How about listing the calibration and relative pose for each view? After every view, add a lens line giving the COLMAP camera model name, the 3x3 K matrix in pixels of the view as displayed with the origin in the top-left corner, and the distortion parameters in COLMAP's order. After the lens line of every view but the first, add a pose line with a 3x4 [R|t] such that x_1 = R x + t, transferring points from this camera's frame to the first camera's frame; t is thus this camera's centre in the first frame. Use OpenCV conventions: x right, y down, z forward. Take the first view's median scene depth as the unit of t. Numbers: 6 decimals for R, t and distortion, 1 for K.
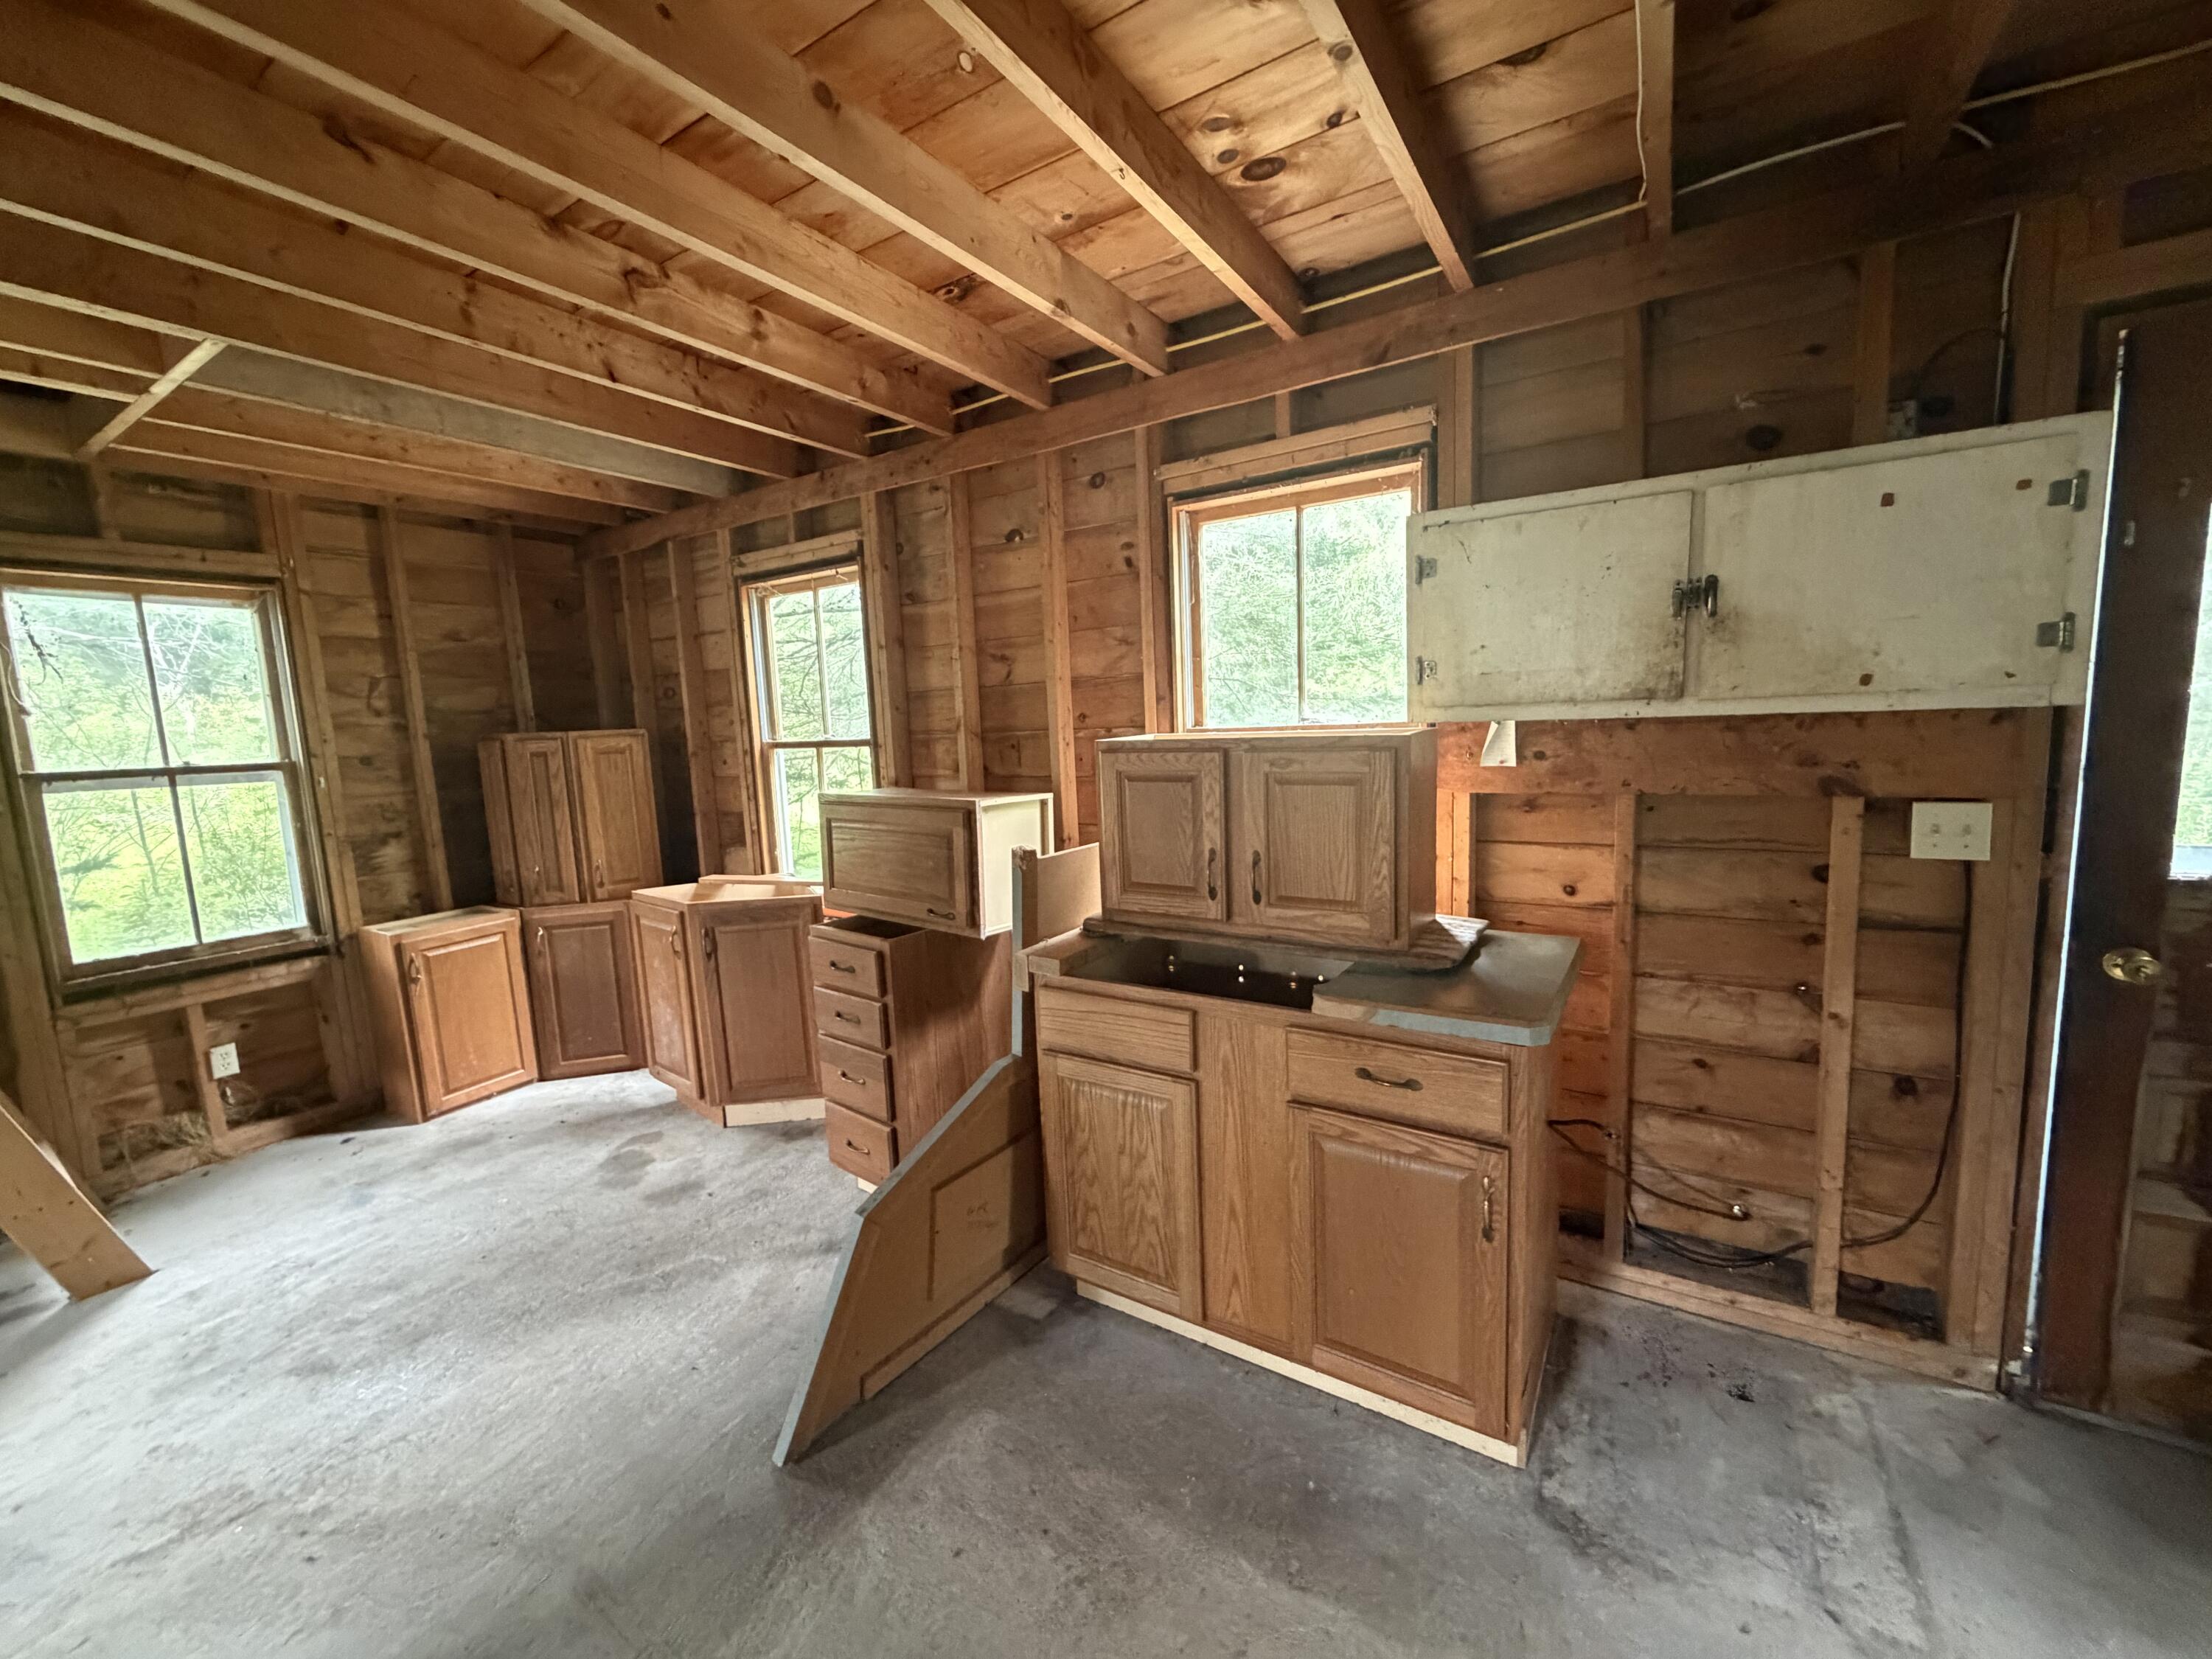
lens RADIAL K [[877.4, 0, 1106.0], [0, 877.4, 829.5], [0, 0, 1]] dist [-0.000387, 0.000017]
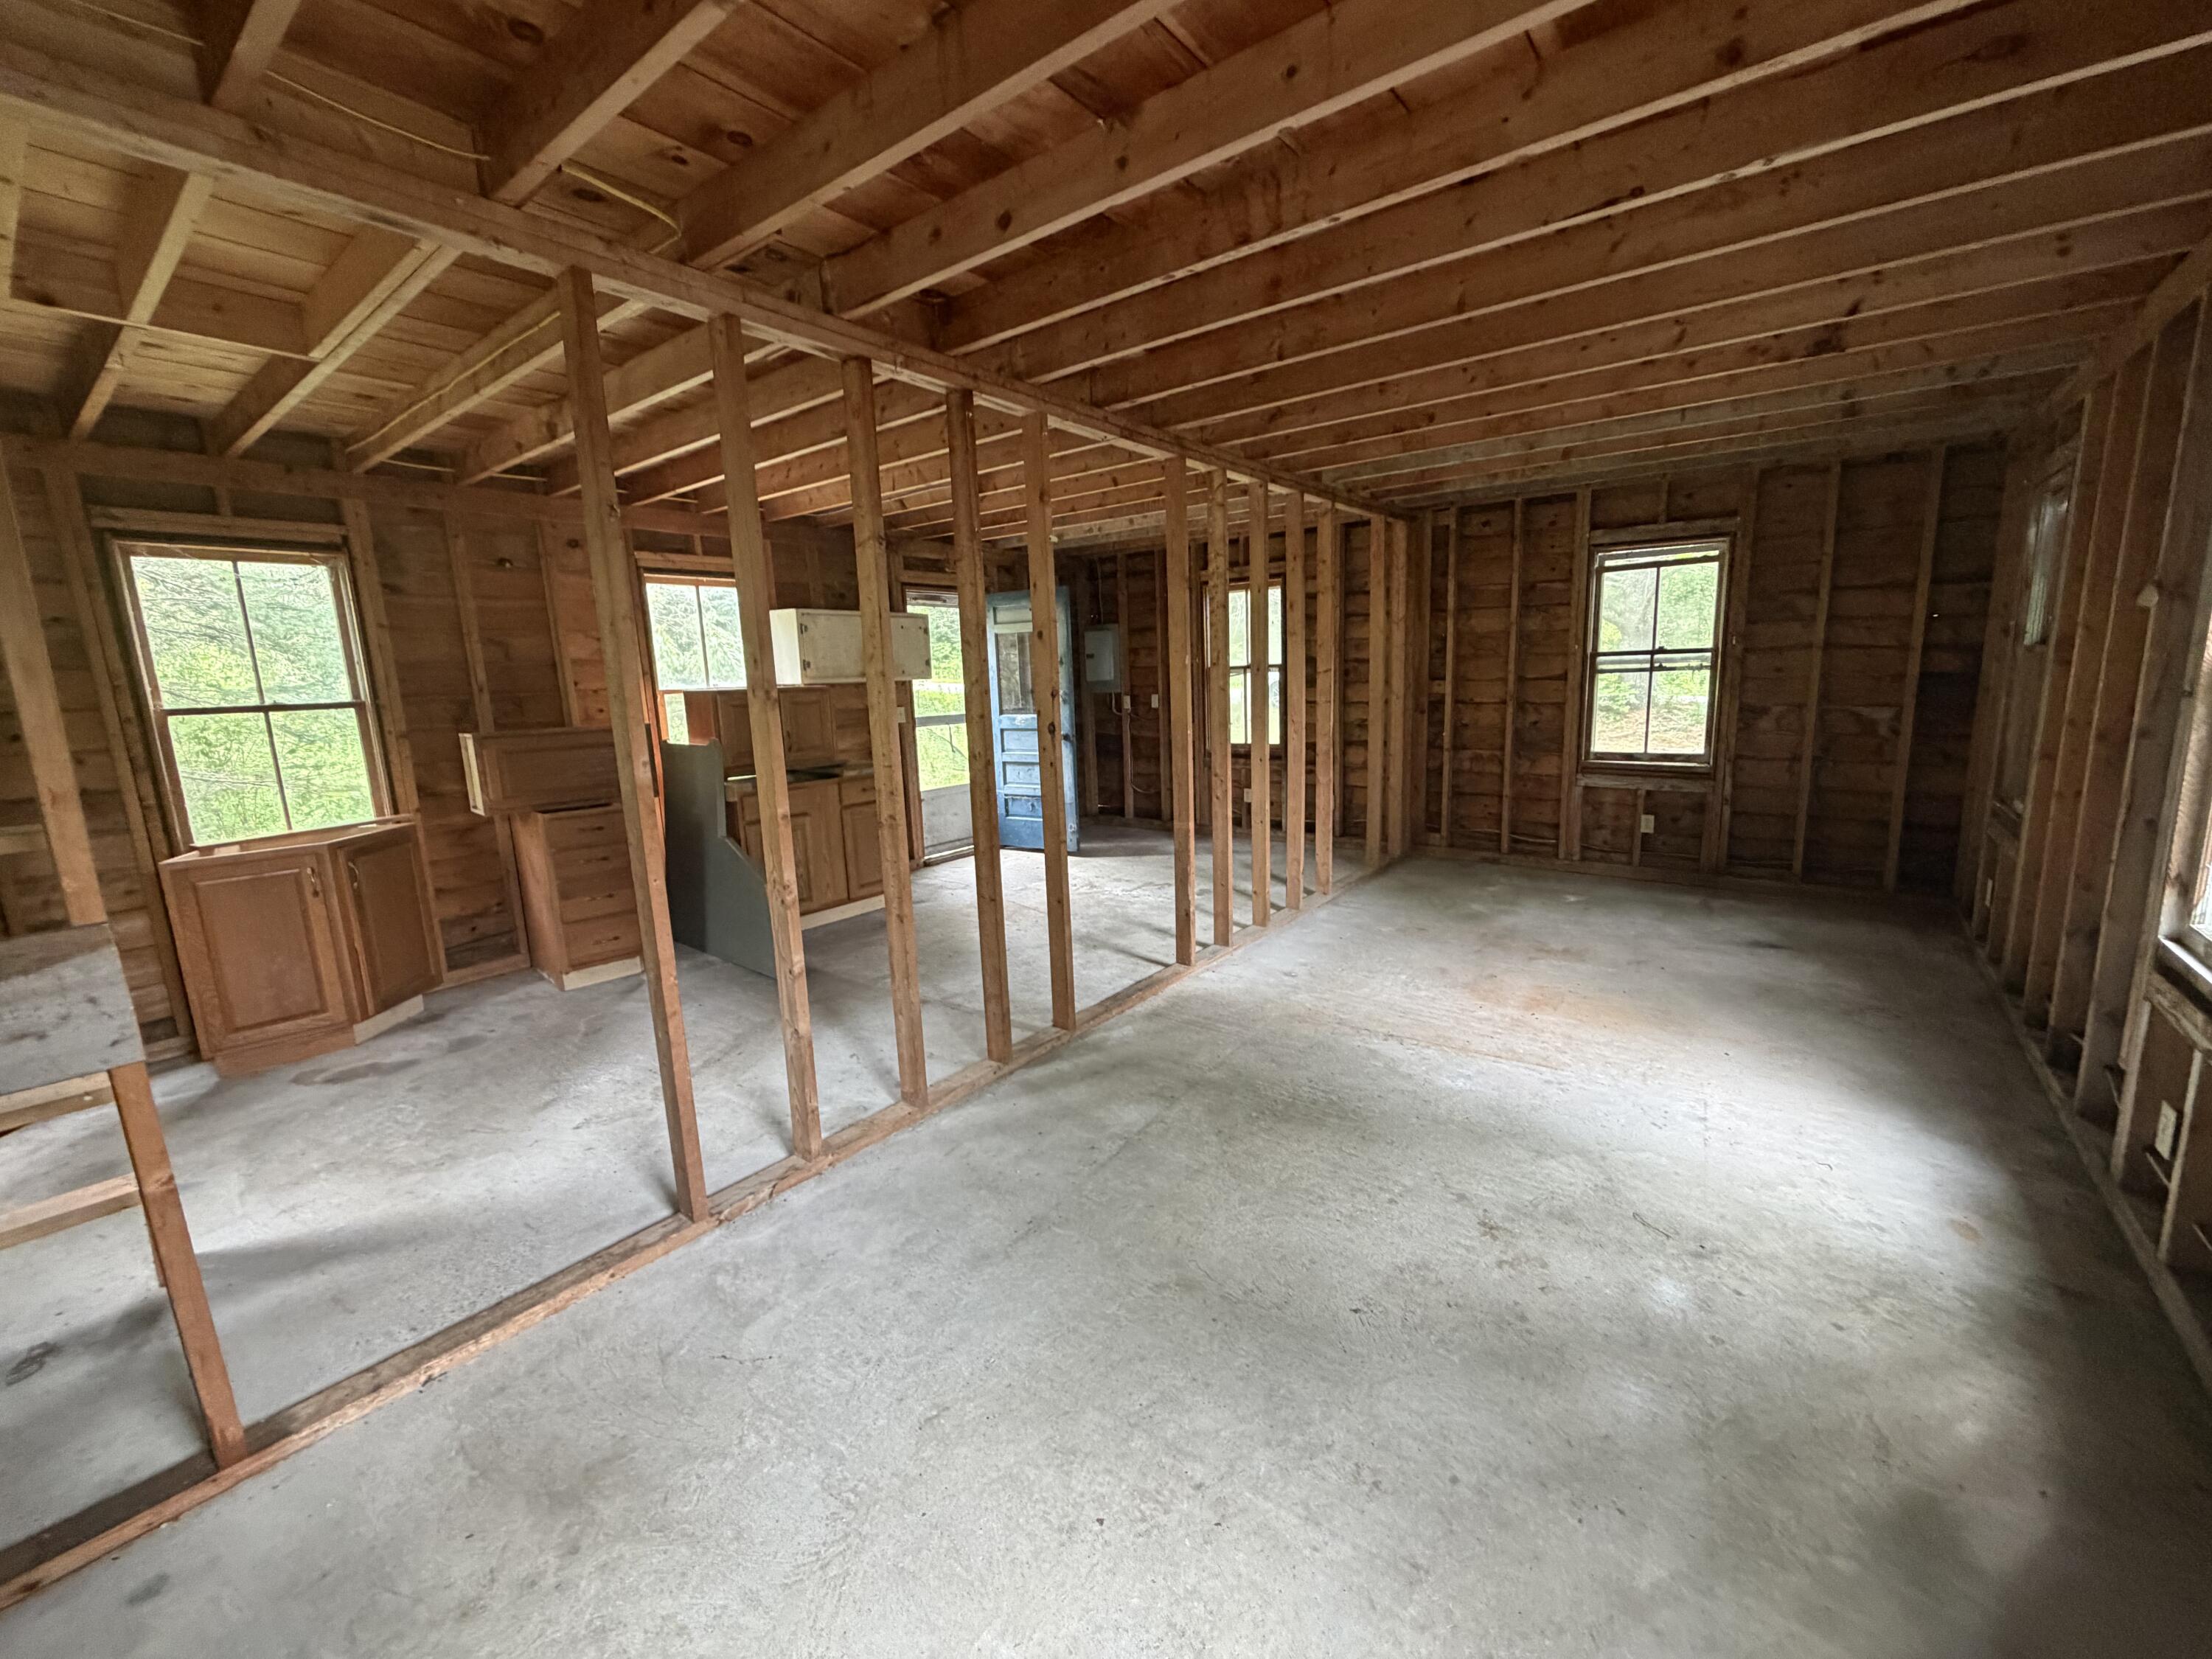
lens RADIAL K [[877.4, 0, 1106.0], [0, 877.4, 829.5], [0, 0, 1]] dist [-0.000387, 0.000017]
pose [[0.087462, -0.142646, 0.985902, -1.448787], [0.152132, 0.979998, 0.128296, 0.072240], [-0.984483, 0.138766, 0.107413, -0.104455]]
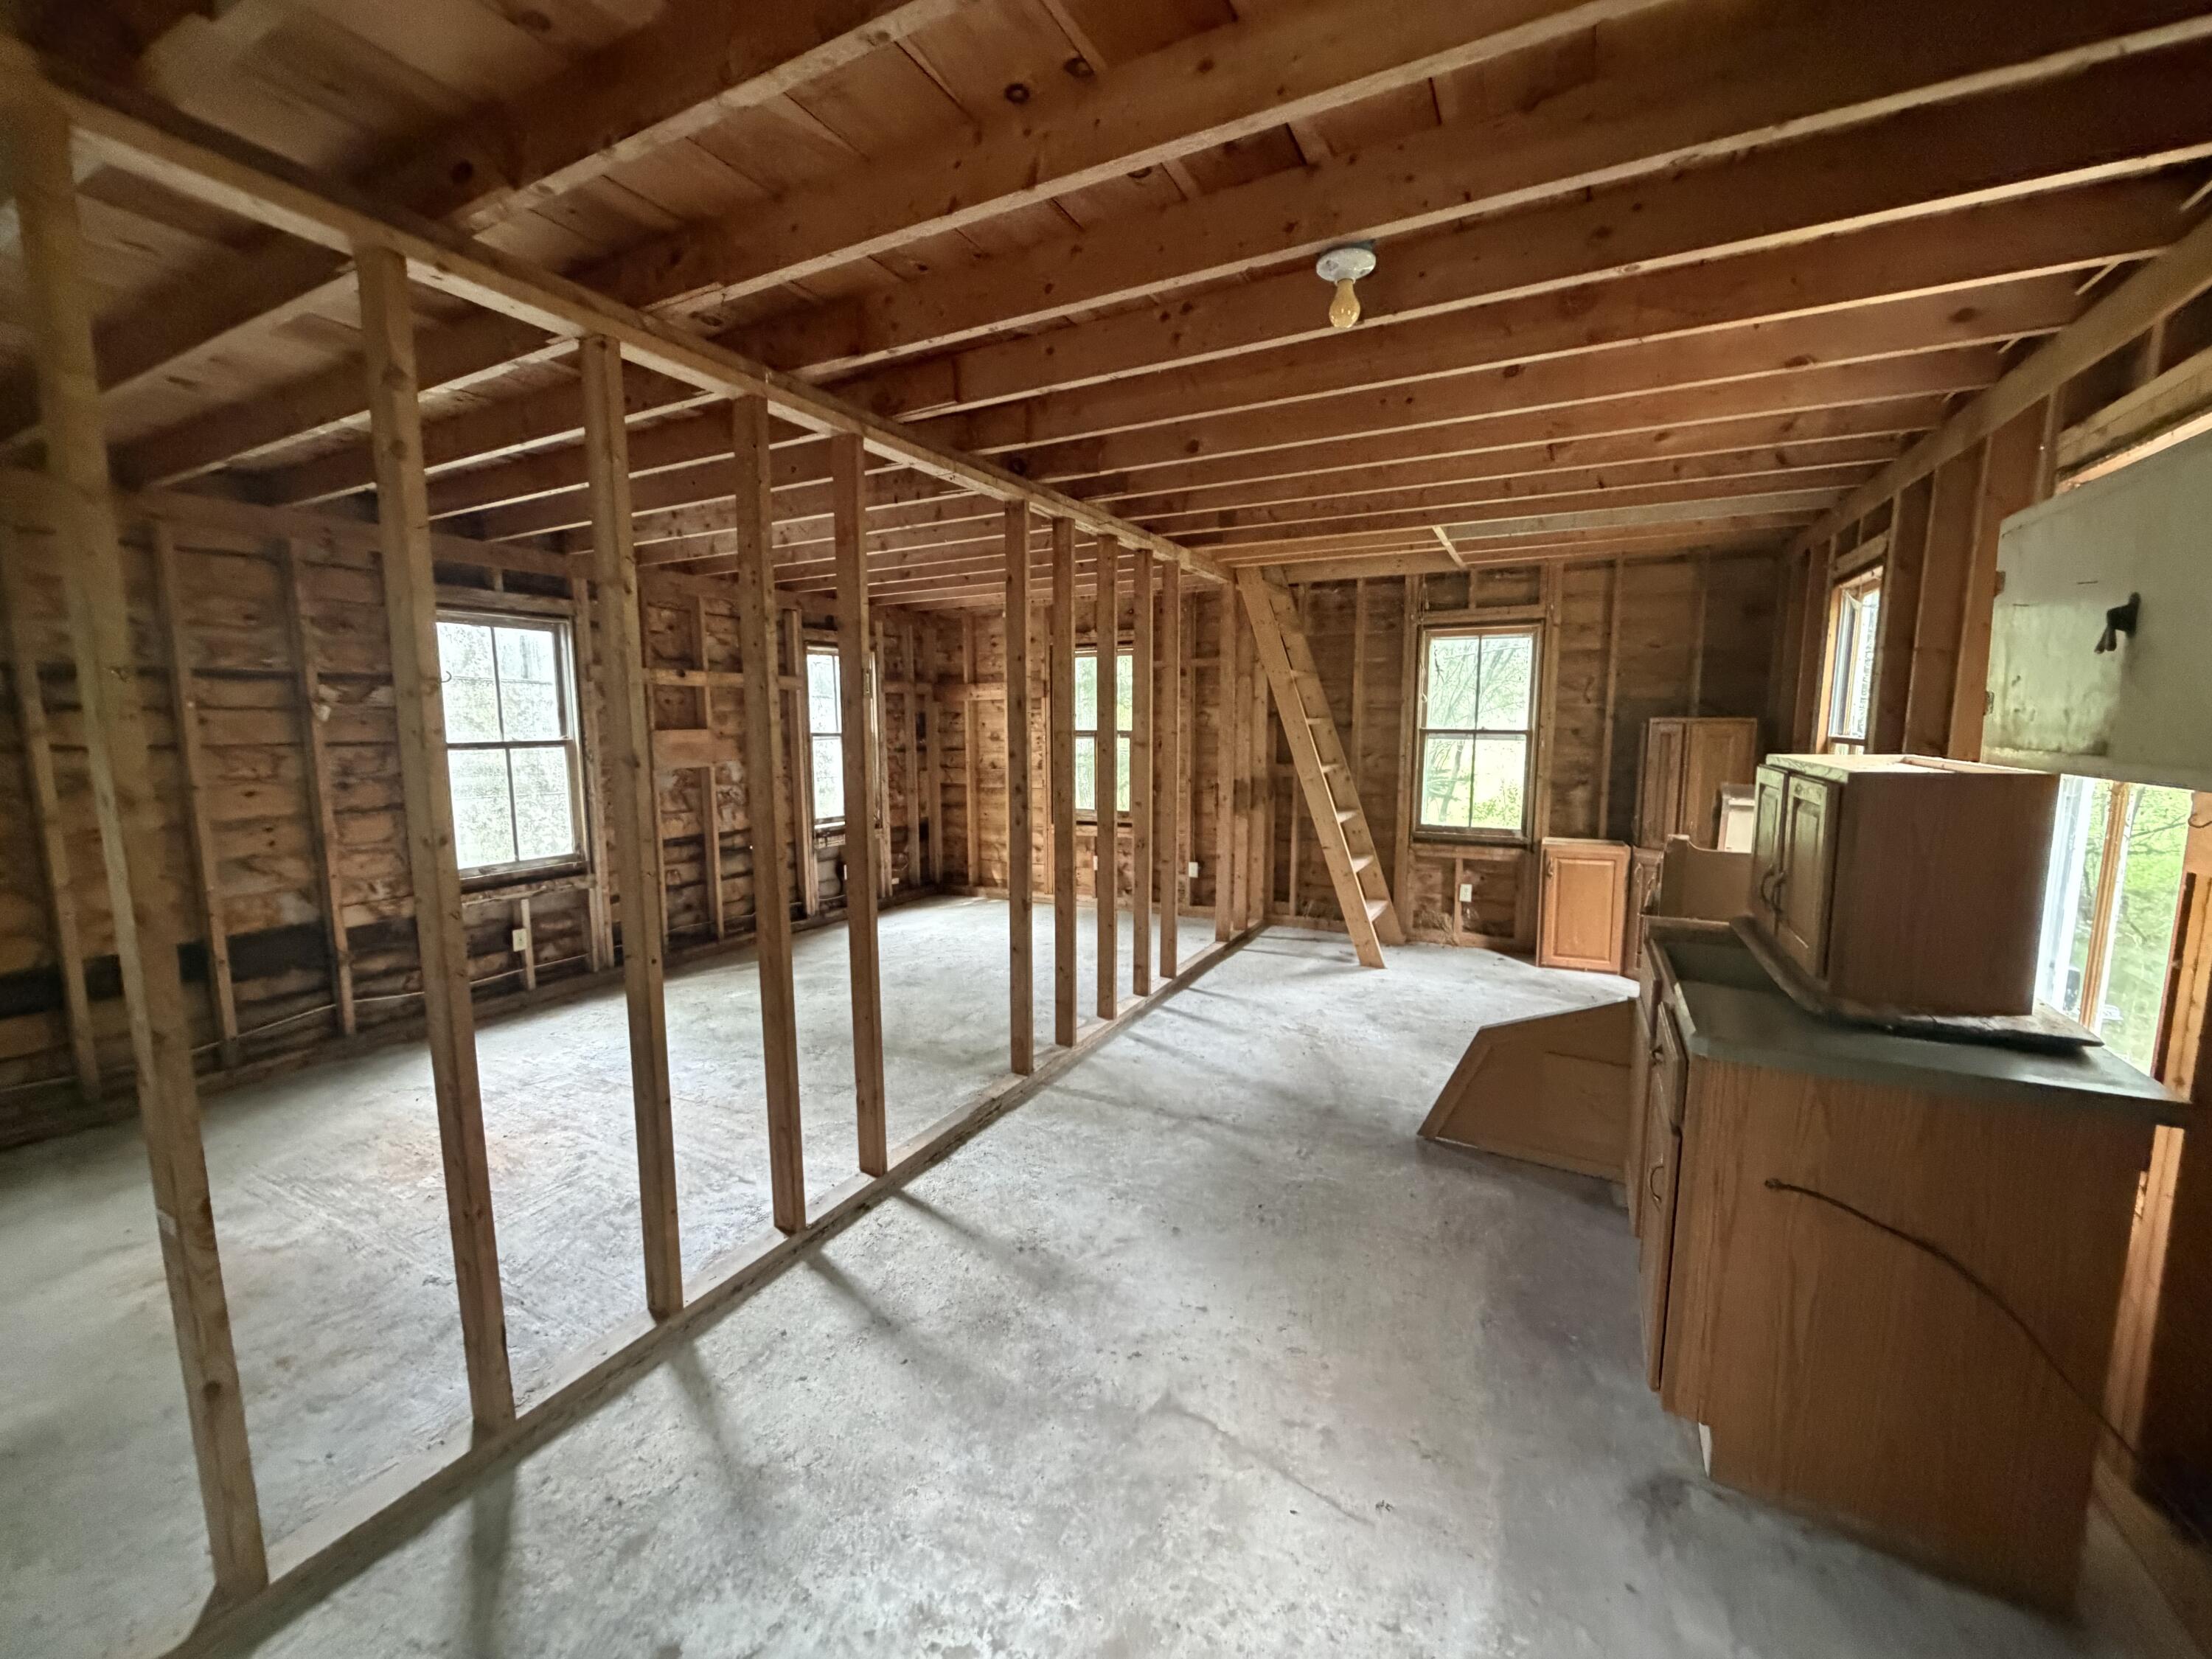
lens RADIAL K [[877.4, 0, 1106.0], [0, 877.4, 829.5], [0, 0, 1]] dist [-0.000387, 0.000017]
pose [[0.093895, 0.168447, -0.981229, 0.679808], [-0.127300, 0.979524, 0.155972, -0.051836], [0.987410, 0.110266, 0.113416, 0.047665]]
